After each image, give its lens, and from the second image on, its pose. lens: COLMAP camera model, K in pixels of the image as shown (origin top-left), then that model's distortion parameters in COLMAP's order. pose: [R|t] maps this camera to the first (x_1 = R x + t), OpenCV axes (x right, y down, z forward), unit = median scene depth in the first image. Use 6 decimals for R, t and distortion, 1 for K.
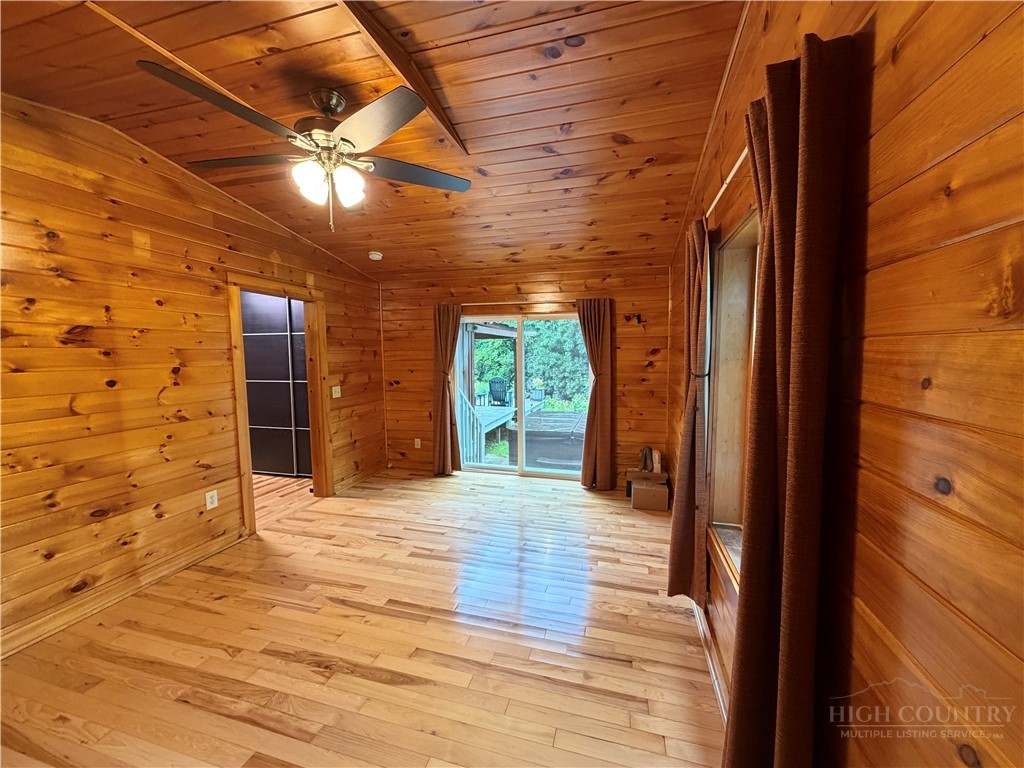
lens RADIAL K [[407.6, 0, 509.2], [0, 407.6, 383.6], [0, 0, 1]] dist [-0.001229, 0.000295]
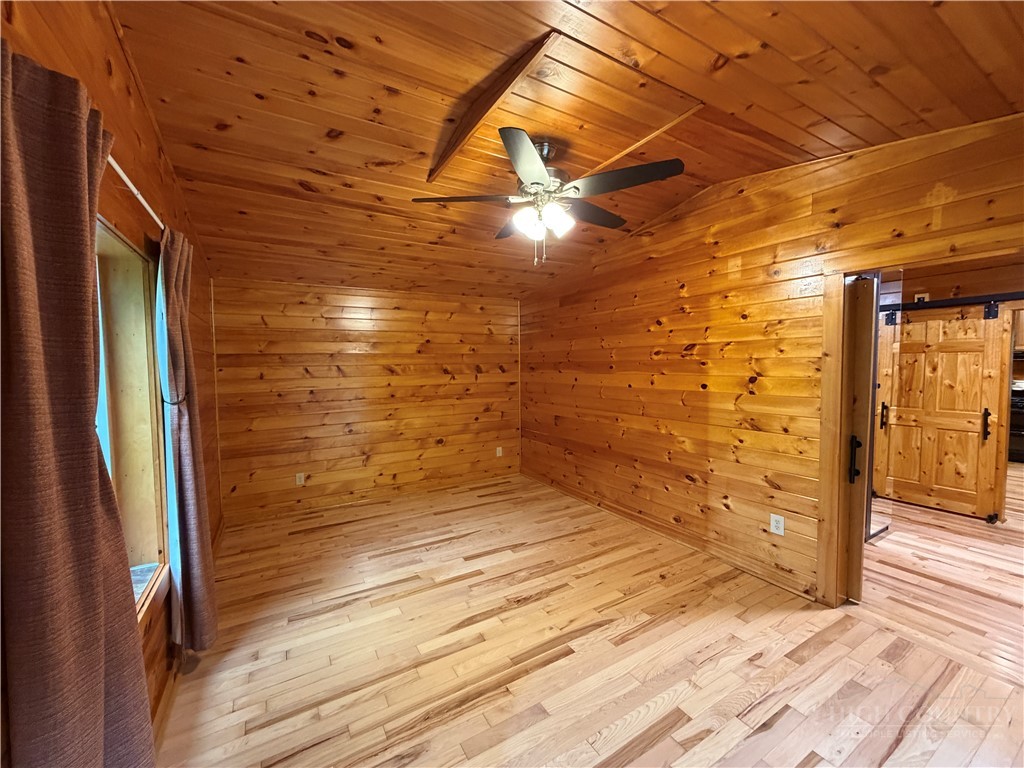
lens RADIAL K [[407.6, 0, 508.1], [0, 407.6, 385.3], [0, 0, 1]] dist [-0.001229, 0.000295]
pose [[-0.695583, 0.051687, -0.716584, 0.391230], [-0.037831, 0.993390, 0.108375, -0.119999], [0.717449, 0.102493, -0.689030, 1.424677]]
